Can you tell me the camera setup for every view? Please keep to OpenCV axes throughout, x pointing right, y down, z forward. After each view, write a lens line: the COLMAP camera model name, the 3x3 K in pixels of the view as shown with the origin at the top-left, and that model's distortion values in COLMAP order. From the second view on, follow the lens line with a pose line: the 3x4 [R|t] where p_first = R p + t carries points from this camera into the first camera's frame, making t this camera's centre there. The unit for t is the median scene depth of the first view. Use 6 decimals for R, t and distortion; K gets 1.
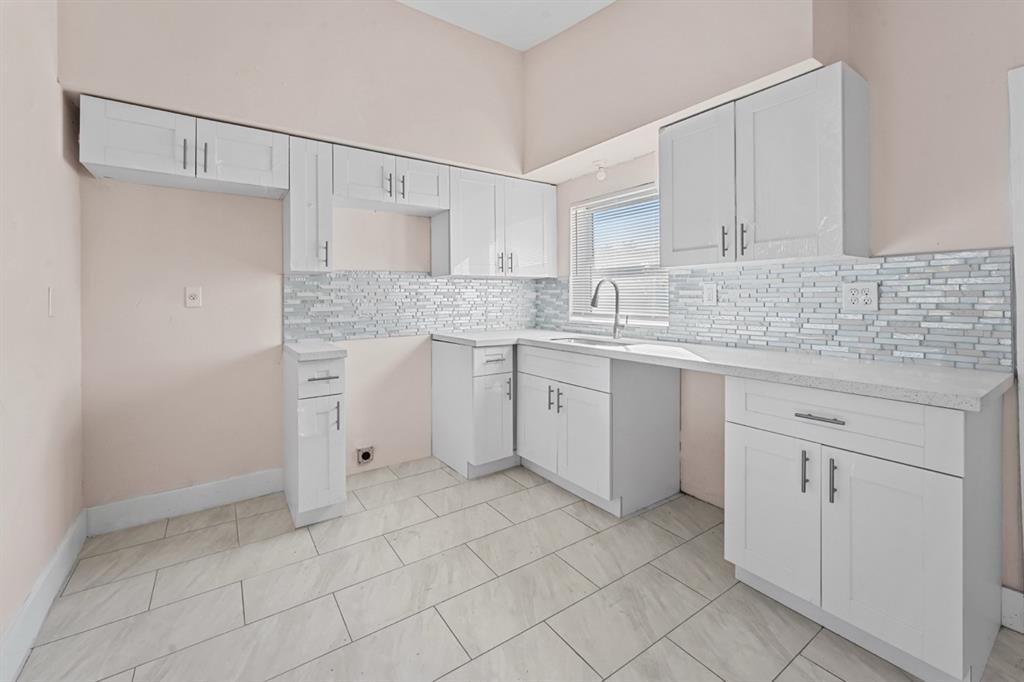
lens RADIAL K [[427.3, 0, 509.8], [0, 427.3, 300.6], [0, 0, 1]] dist [-0.002082, -0.000113]
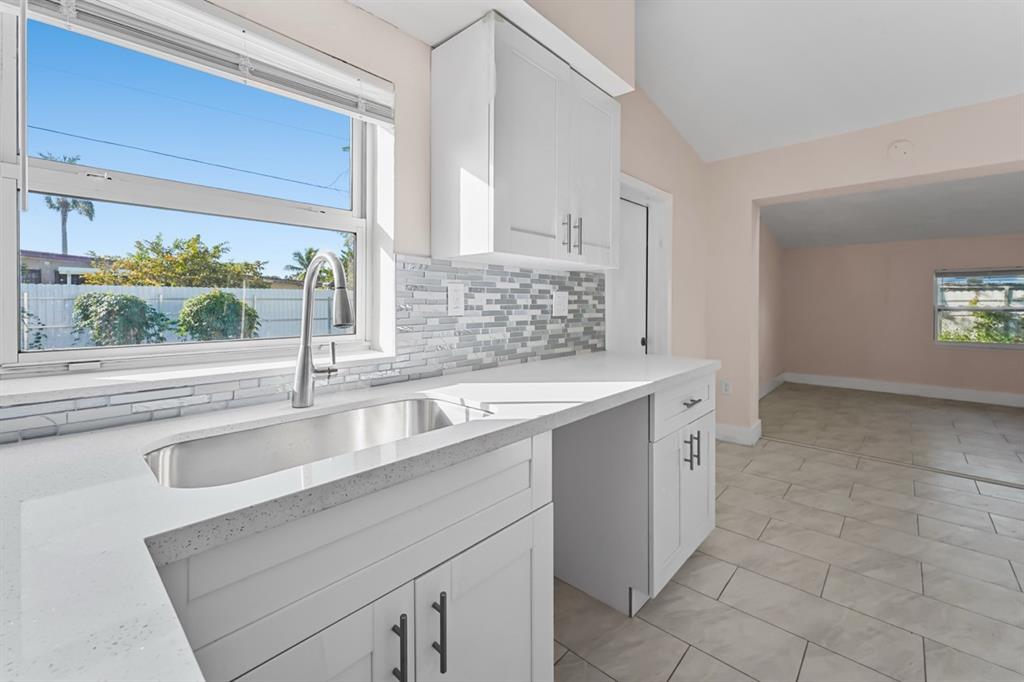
lens RADIAL K [[427.3, 0, 509.8], [0, 427.3, 300.6], [0, 0, 1]] dist [-0.002082, -0.000113]
pose [[-0.226693, 0.003732, 0.973959, -0.208952], [-0.005276, 0.999973, -0.005060, -0.008823], [-0.973952, -0.006286, -0.226667, 1.037355]]
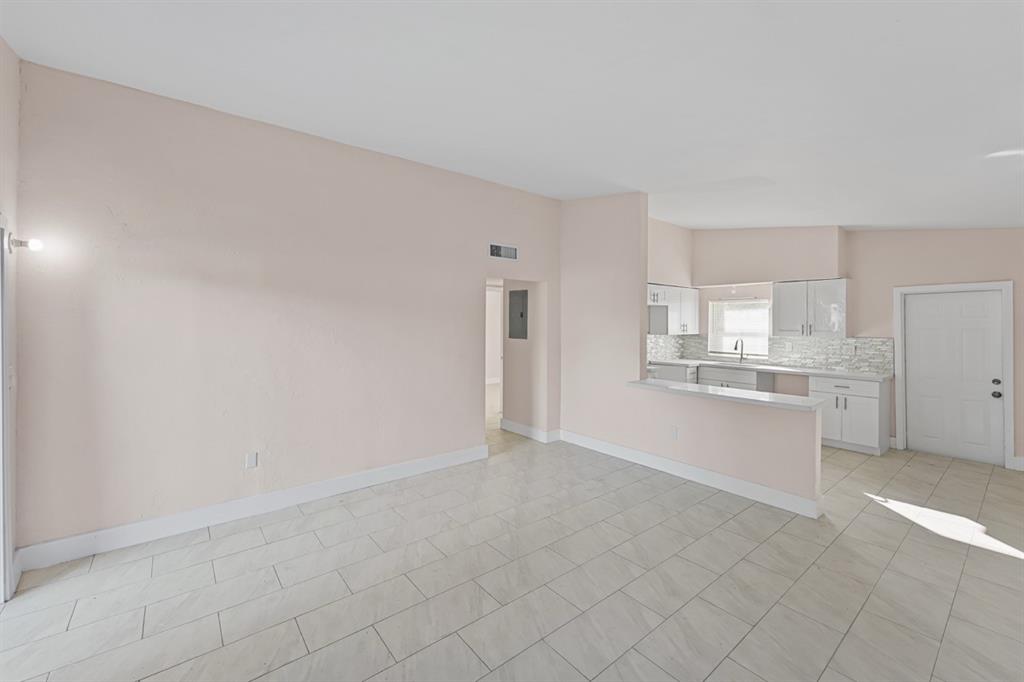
lens RADIAL K [[427.3, 0, 509.8], [0, 427.3, 300.6], [0, 0, 1]] dist [-0.002082, -0.000113]
pose [[0.998916, 0.017537, 0.043108, -1.222854], [-0.014751, 0.997833, -0.064122, -0.093654], [-0.044139, 0.063417, 0.997011, -1.372687]]
